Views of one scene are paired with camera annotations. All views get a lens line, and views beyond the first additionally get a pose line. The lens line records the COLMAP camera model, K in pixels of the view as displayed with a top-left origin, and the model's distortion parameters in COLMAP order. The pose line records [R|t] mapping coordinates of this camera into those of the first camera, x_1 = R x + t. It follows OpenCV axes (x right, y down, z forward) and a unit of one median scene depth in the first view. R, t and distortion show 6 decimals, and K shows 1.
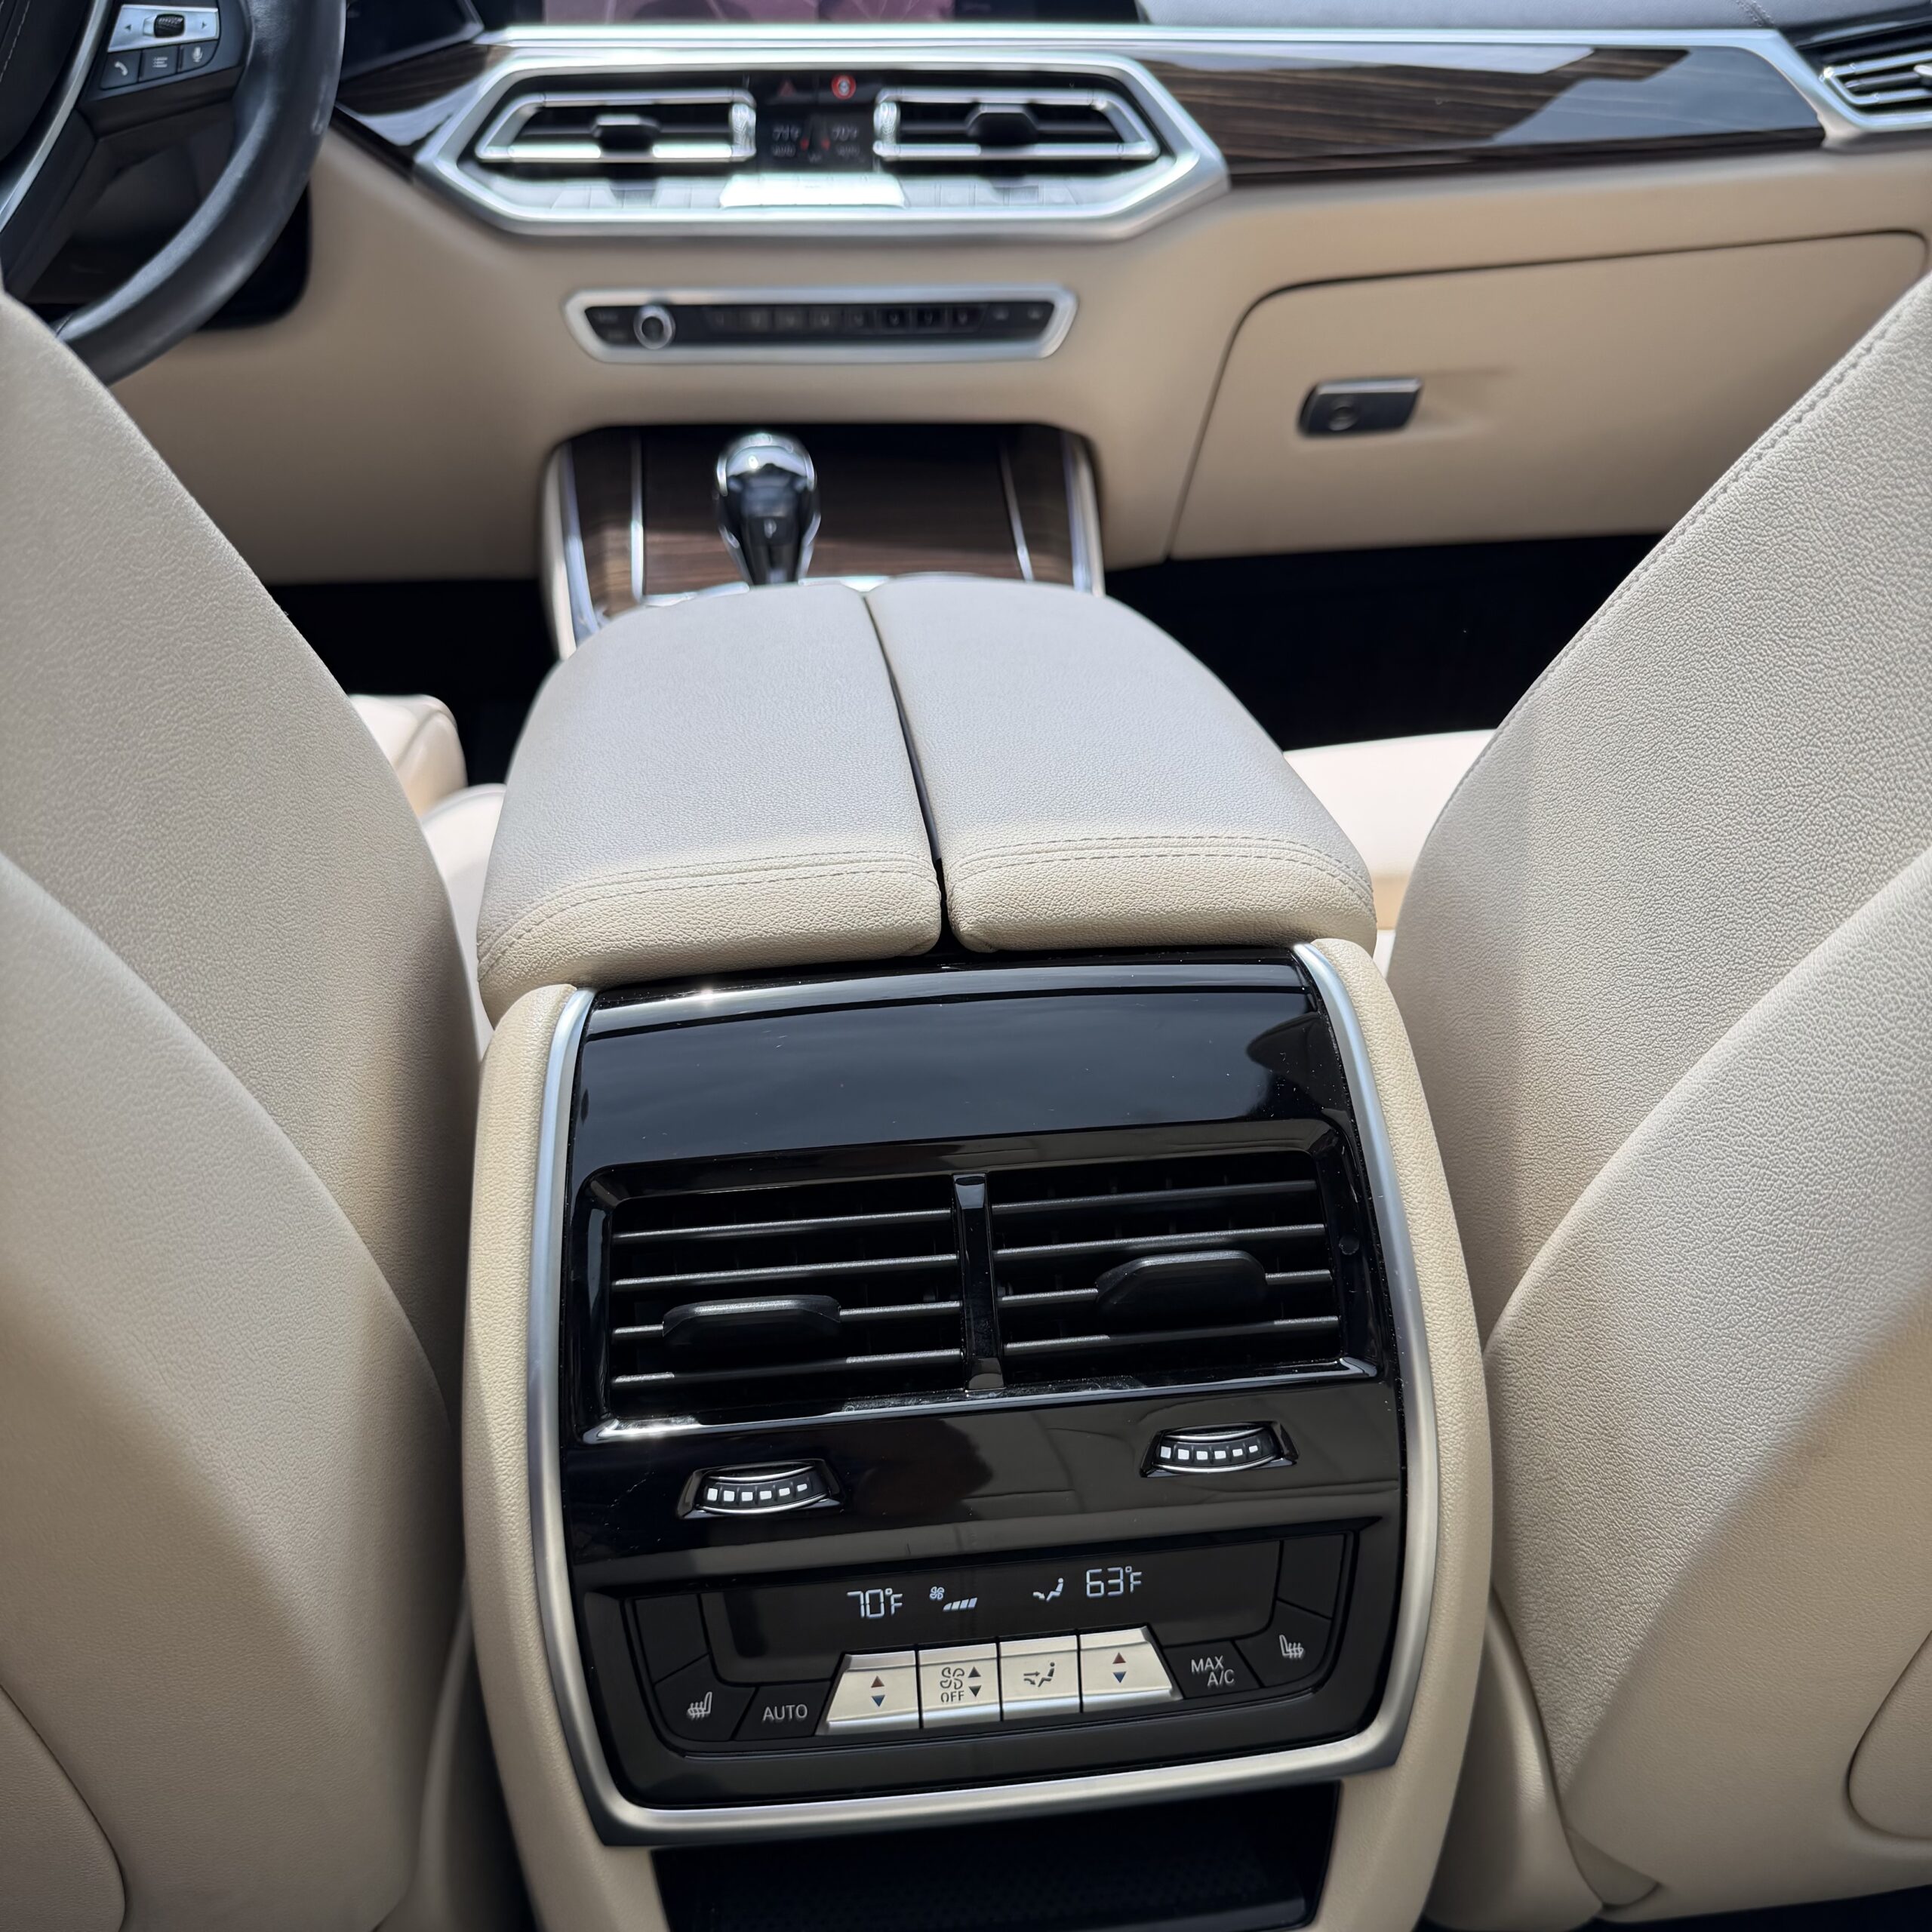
lens RADIAL K [[1855.6, 0, 956.9], [0, 1855.6, 1117.9], [0, 0, 1]] dist [-0.009232, 0.000000]
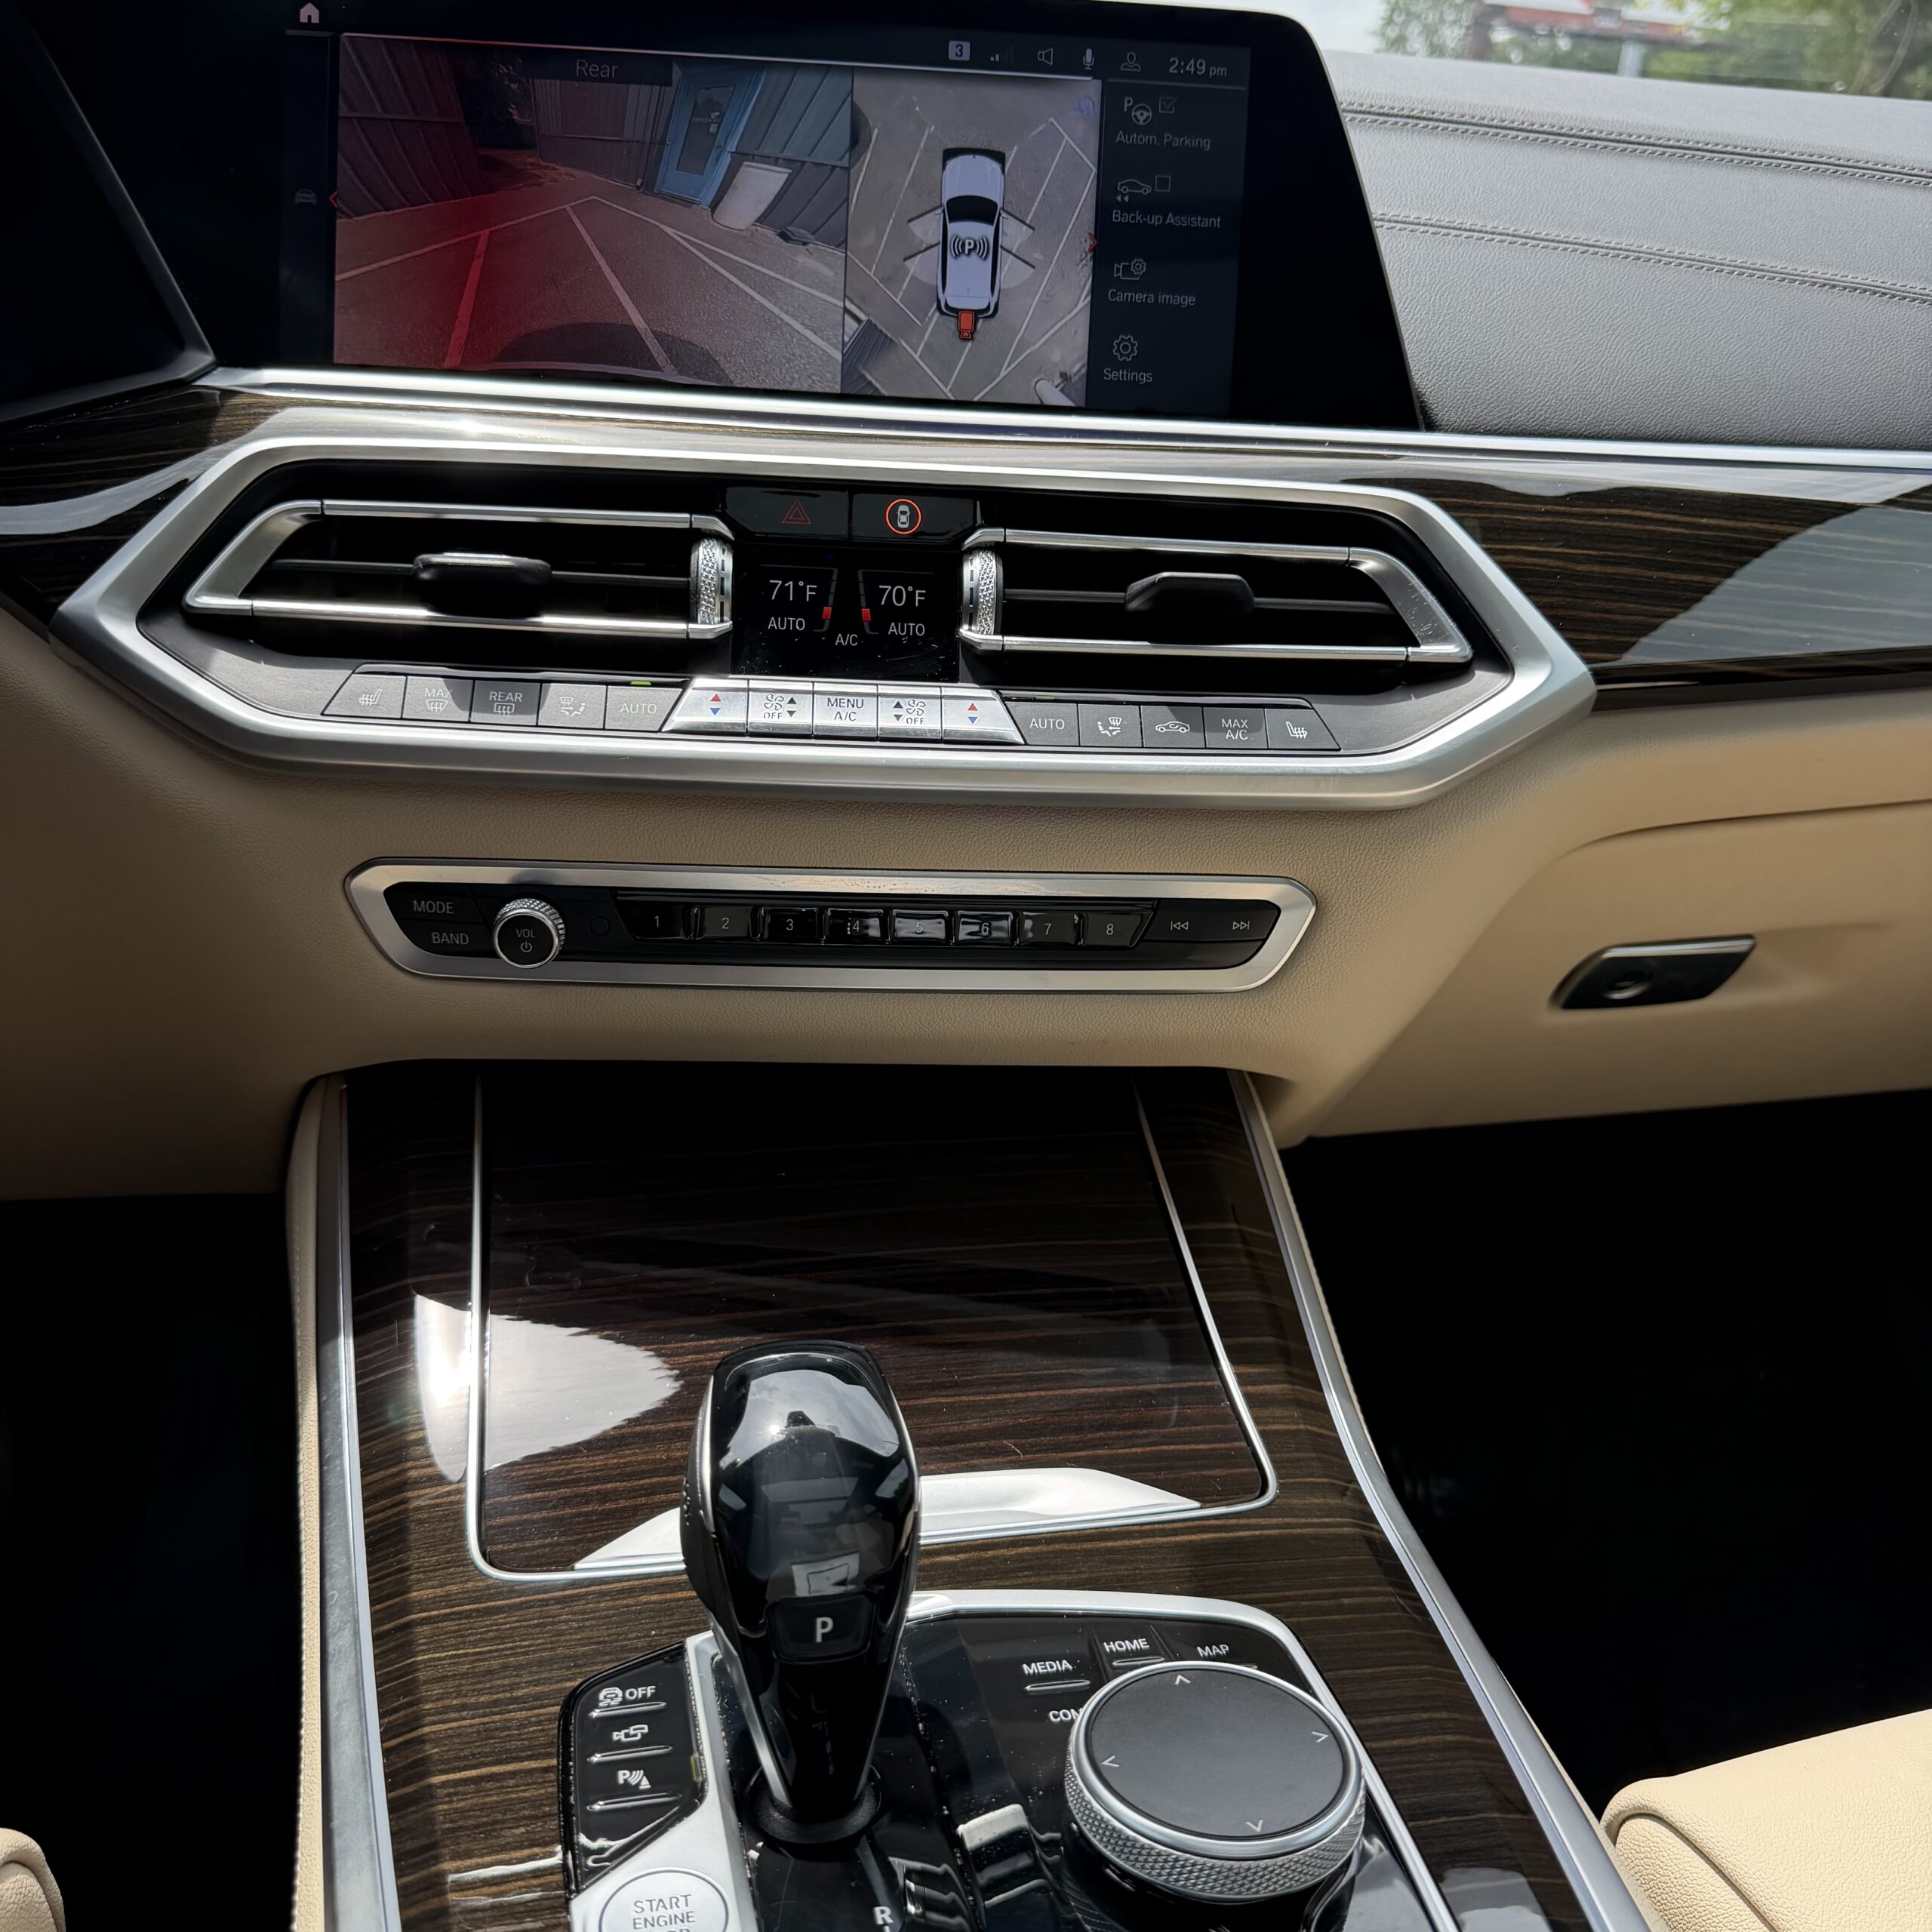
lens RADIAL K [[1855.6, 0, 949.9], [0, 1855.6, 965.7], [0, 0, 1]] dist [-0.009232, 0.000000]
pose [[0.993751, 0.016709, 0.110364, -0.104168], [-0.001351, 0.990460, -0.137793, -0.352984], [-0.111614, 0.136783, 0.984293, 0.486120]]
